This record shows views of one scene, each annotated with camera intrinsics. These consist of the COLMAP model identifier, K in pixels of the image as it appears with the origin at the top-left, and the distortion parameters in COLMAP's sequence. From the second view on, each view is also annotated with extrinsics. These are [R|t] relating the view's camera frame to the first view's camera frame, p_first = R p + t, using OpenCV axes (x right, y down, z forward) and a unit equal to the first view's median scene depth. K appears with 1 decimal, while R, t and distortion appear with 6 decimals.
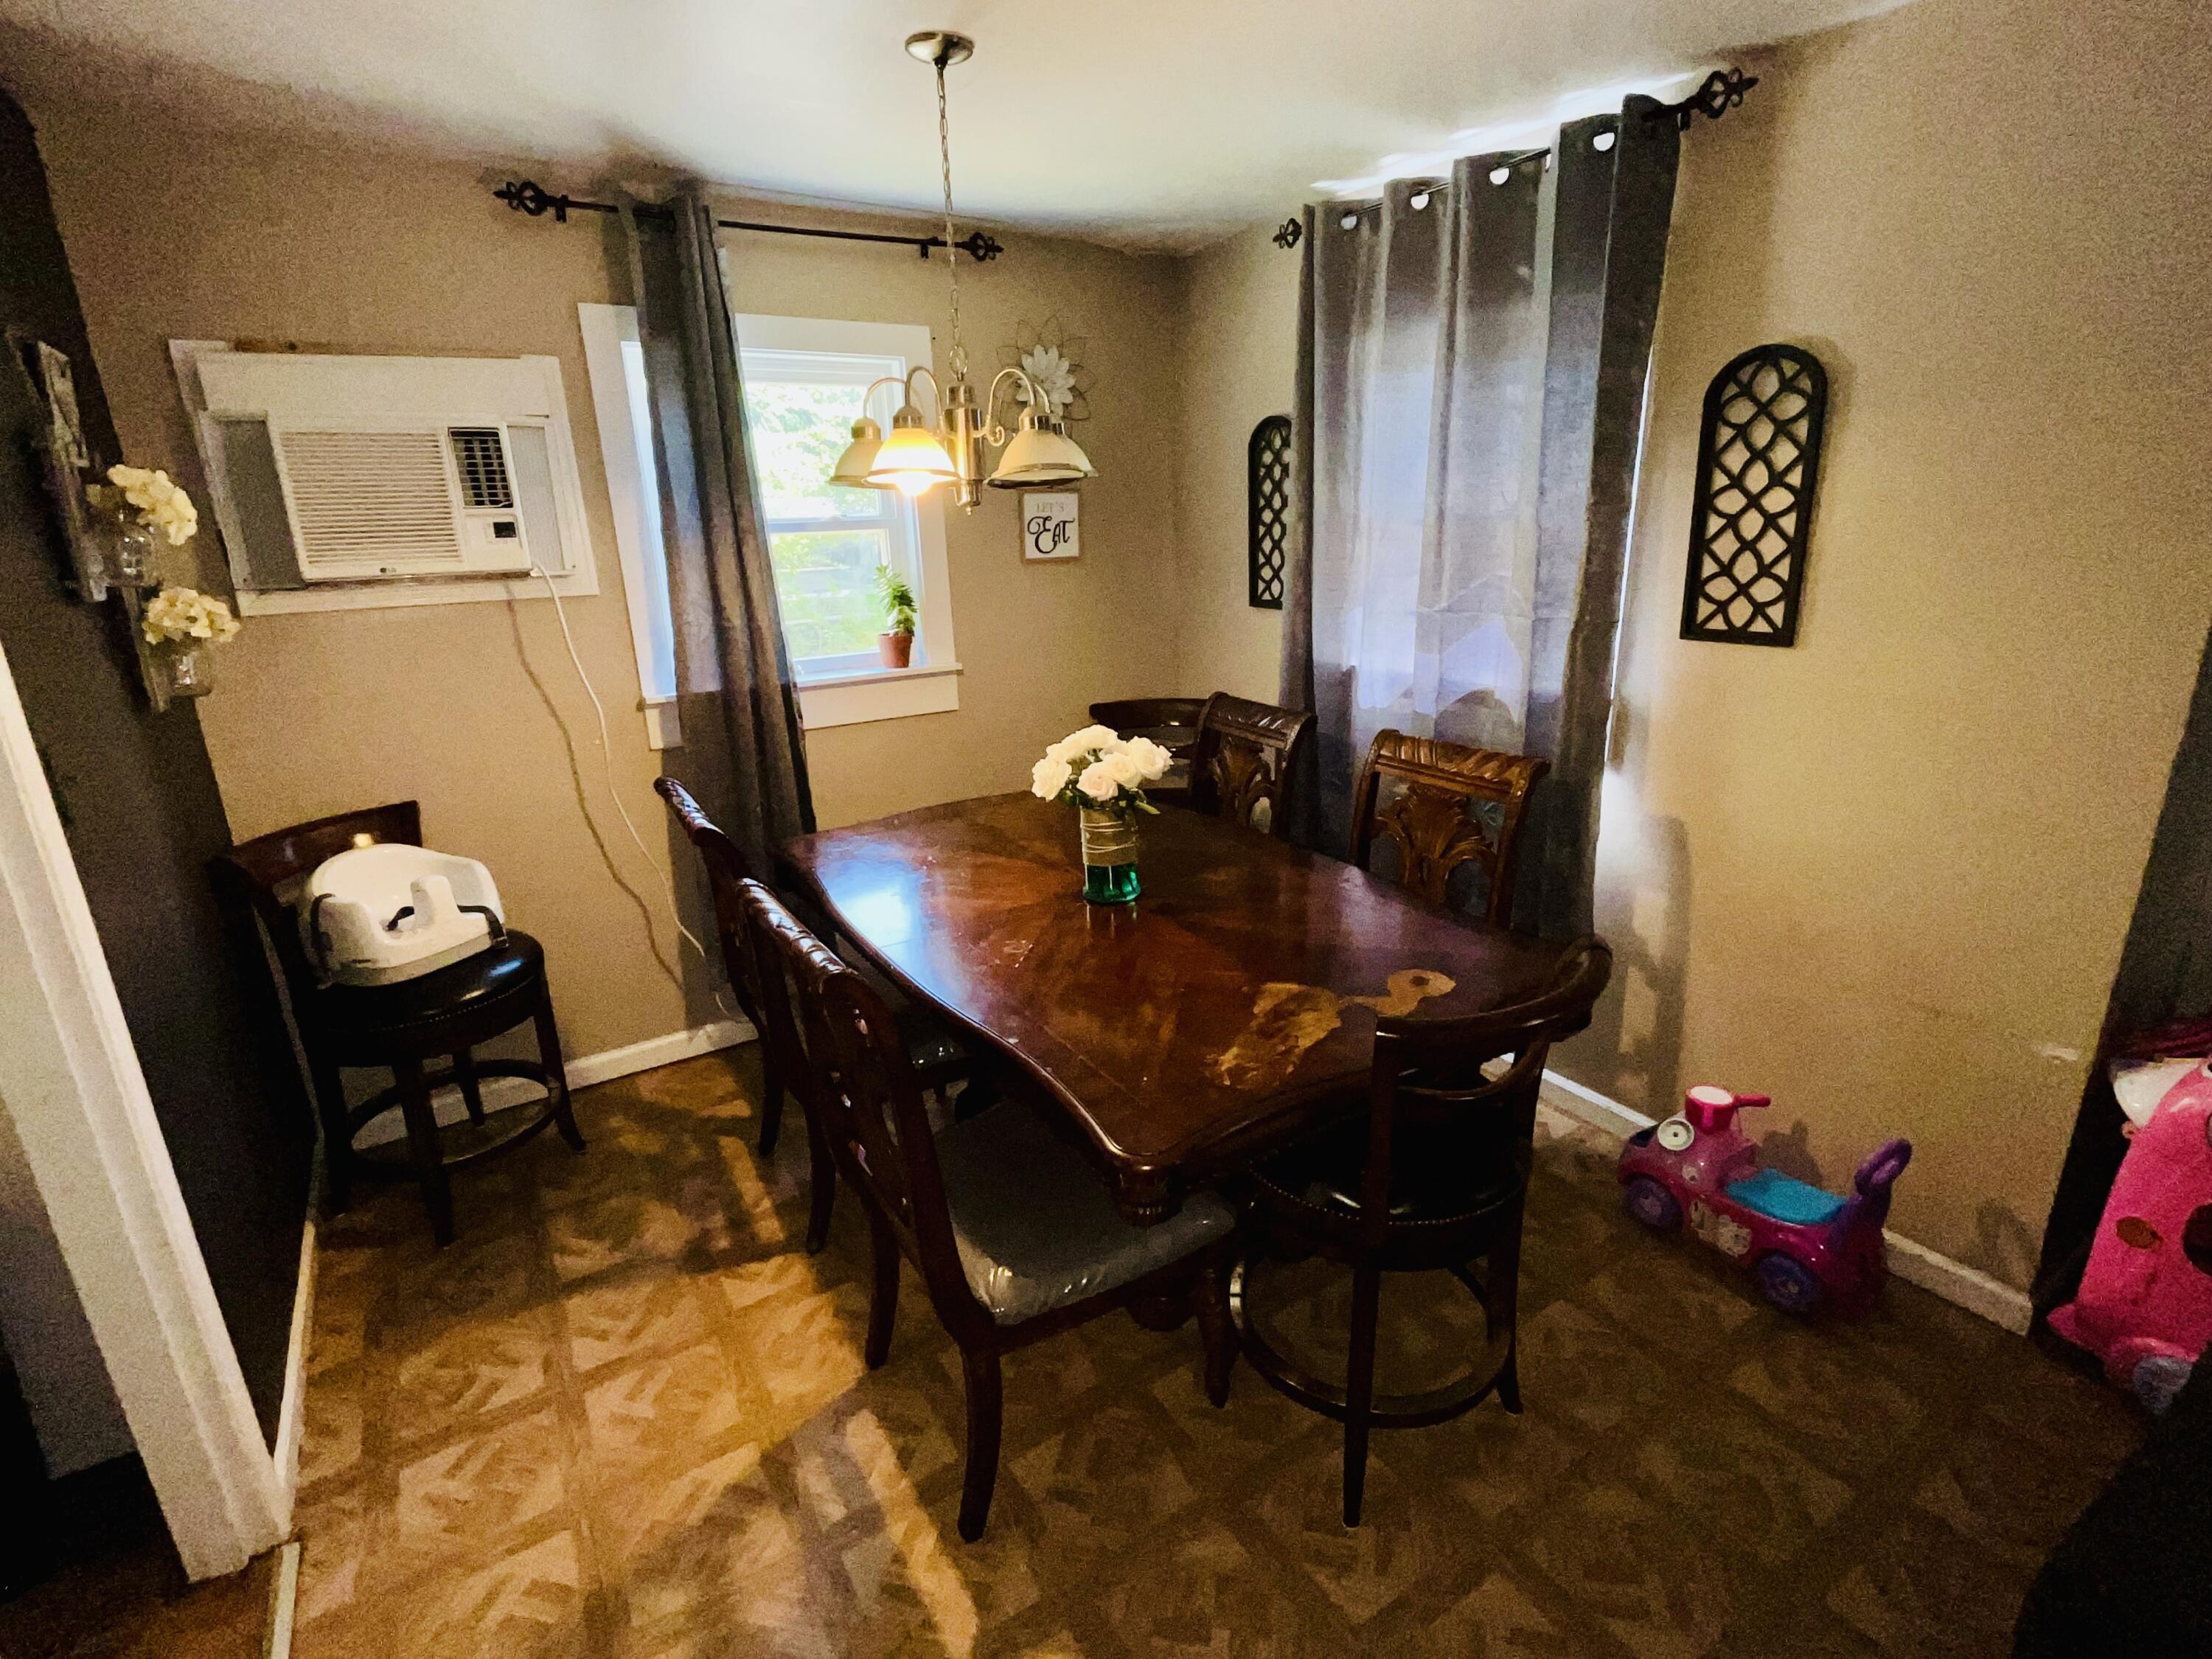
lens RADIAL K [[1050.1, 0, 1108.9], [0, 1050.1, 831.4], [0, 0, 1]] dist [-0.000200, -0.002321]
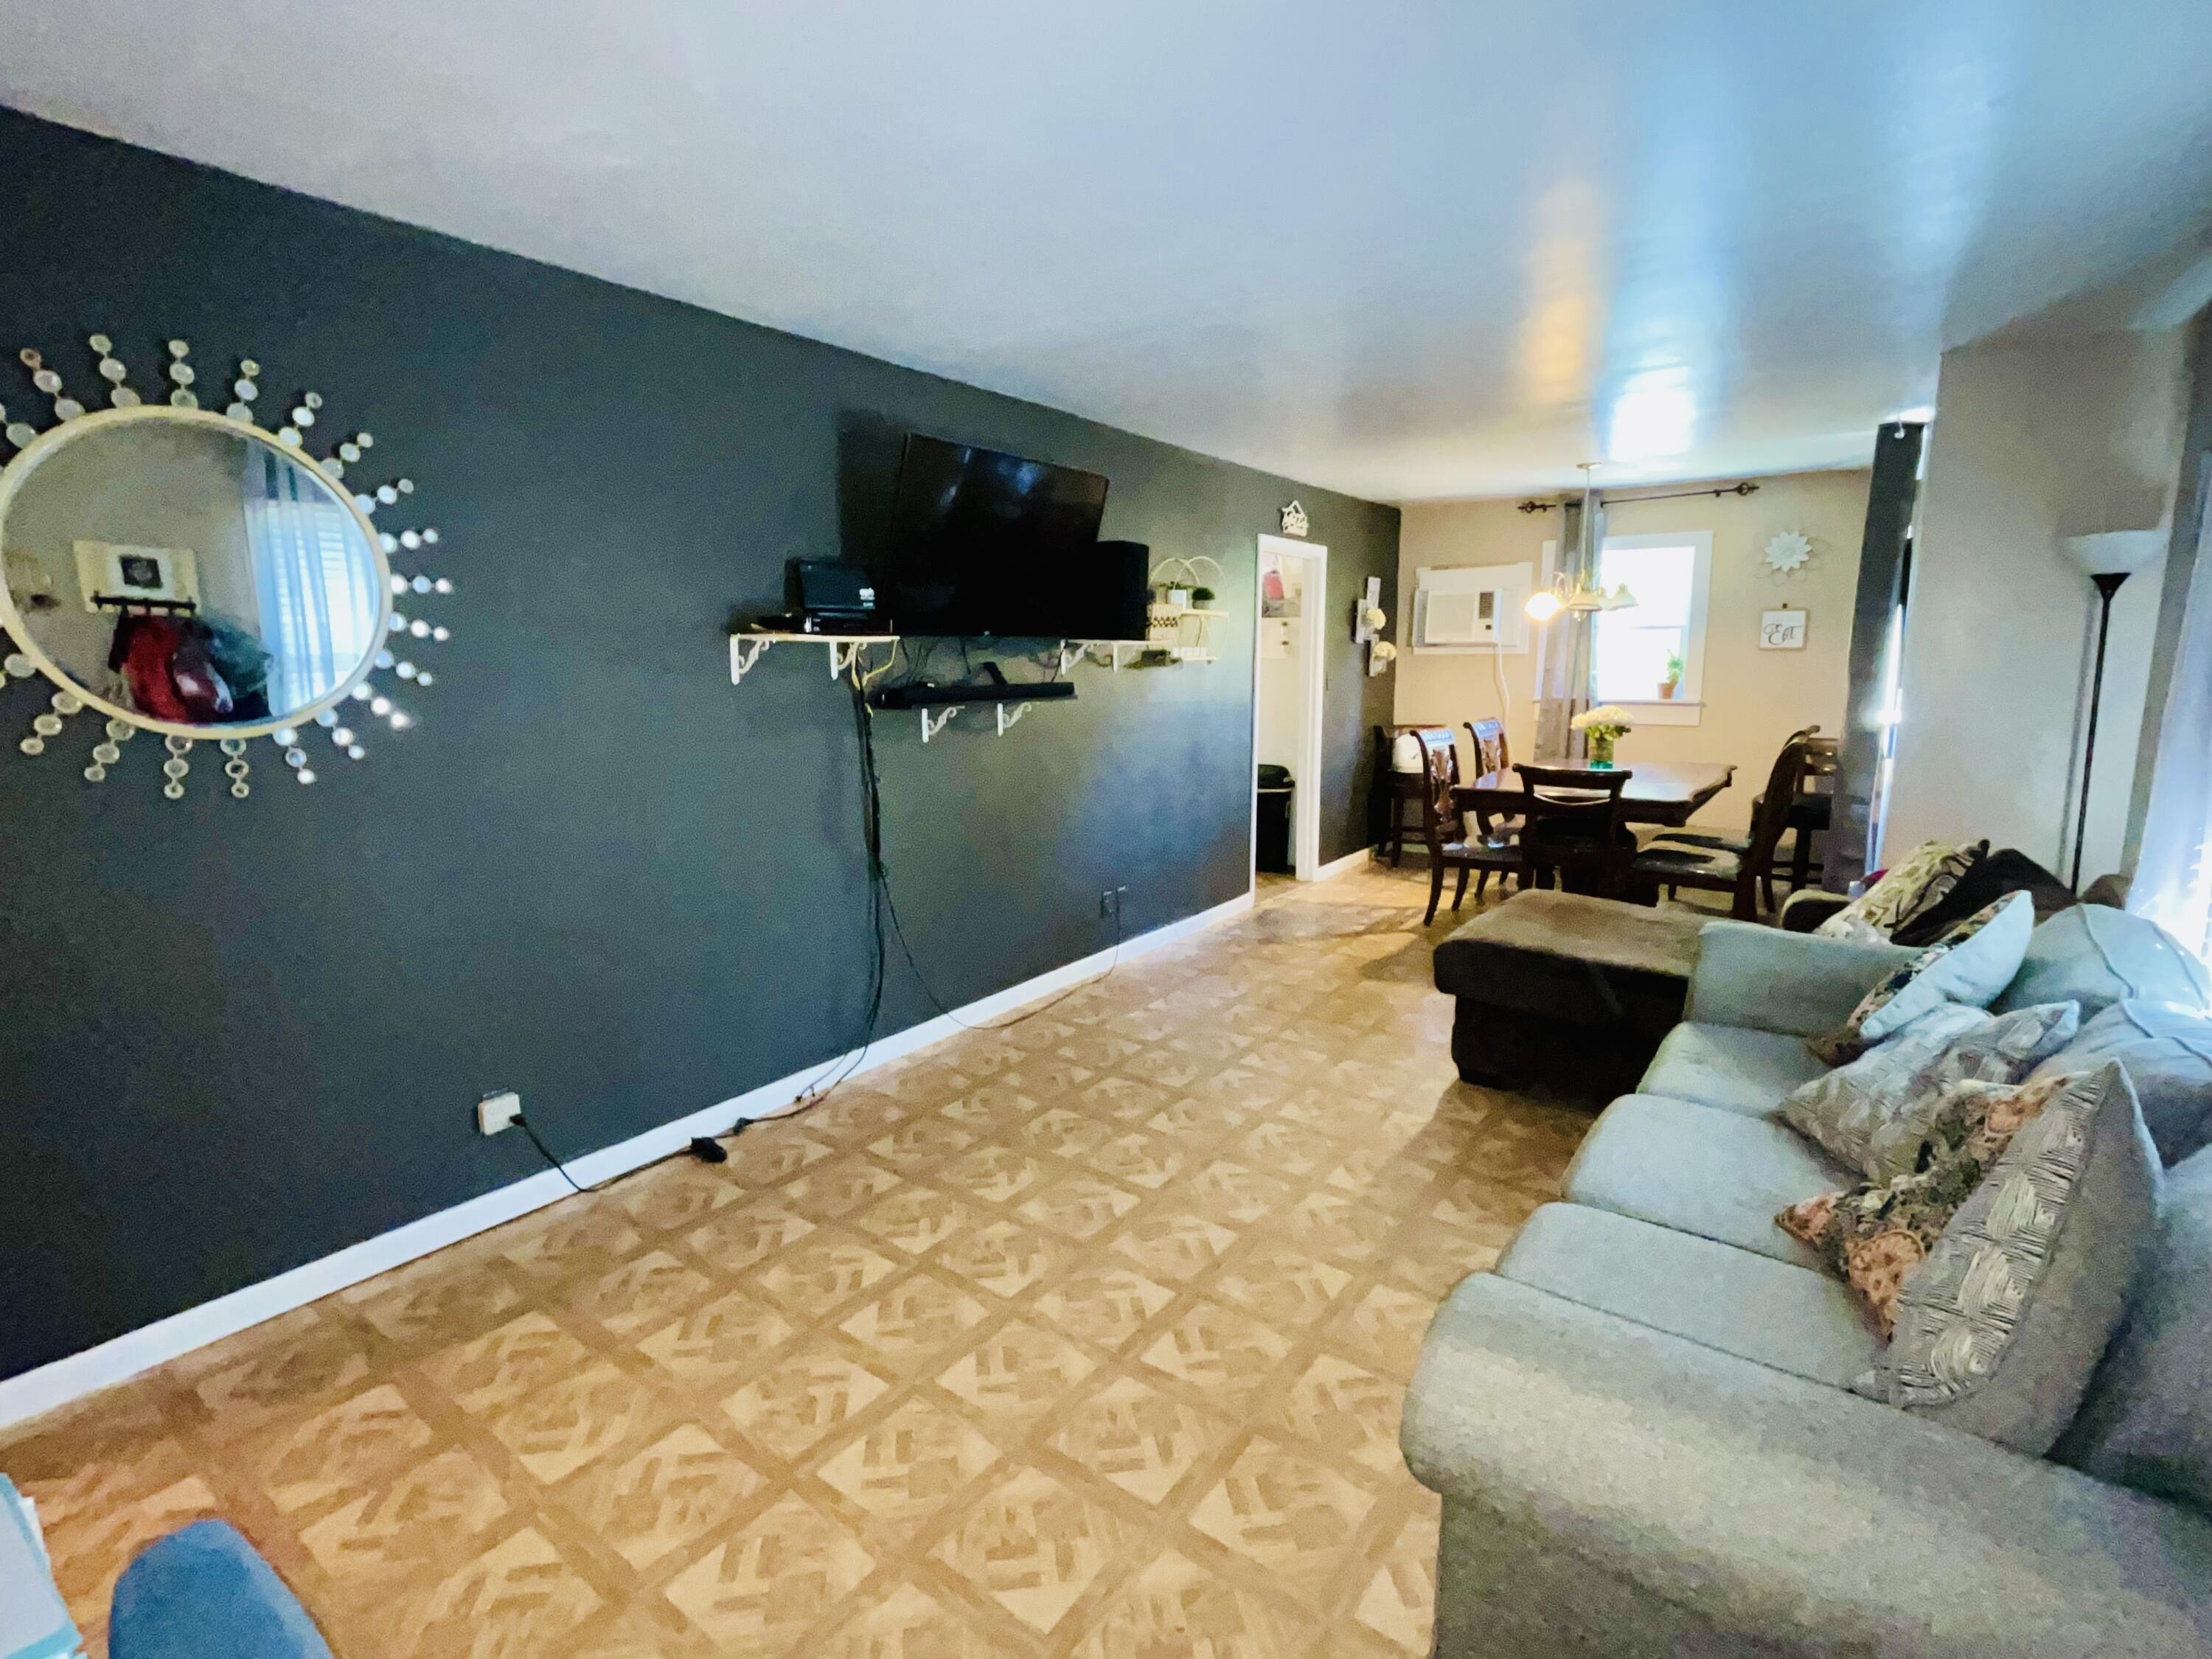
lens RADIAL K [[1050.1, 0, 1104.4], [0, 1050.1, 827.0], [0, 0, 1]] dist [-0.000200, -0.002321]
pose [[0.365800, 0.170792, -0.914888, 1.321436], [-0.279930, 0.957689, 0.066858, 0.245555], [0.887598, 0.231648, 0.398132, -0.680287]]
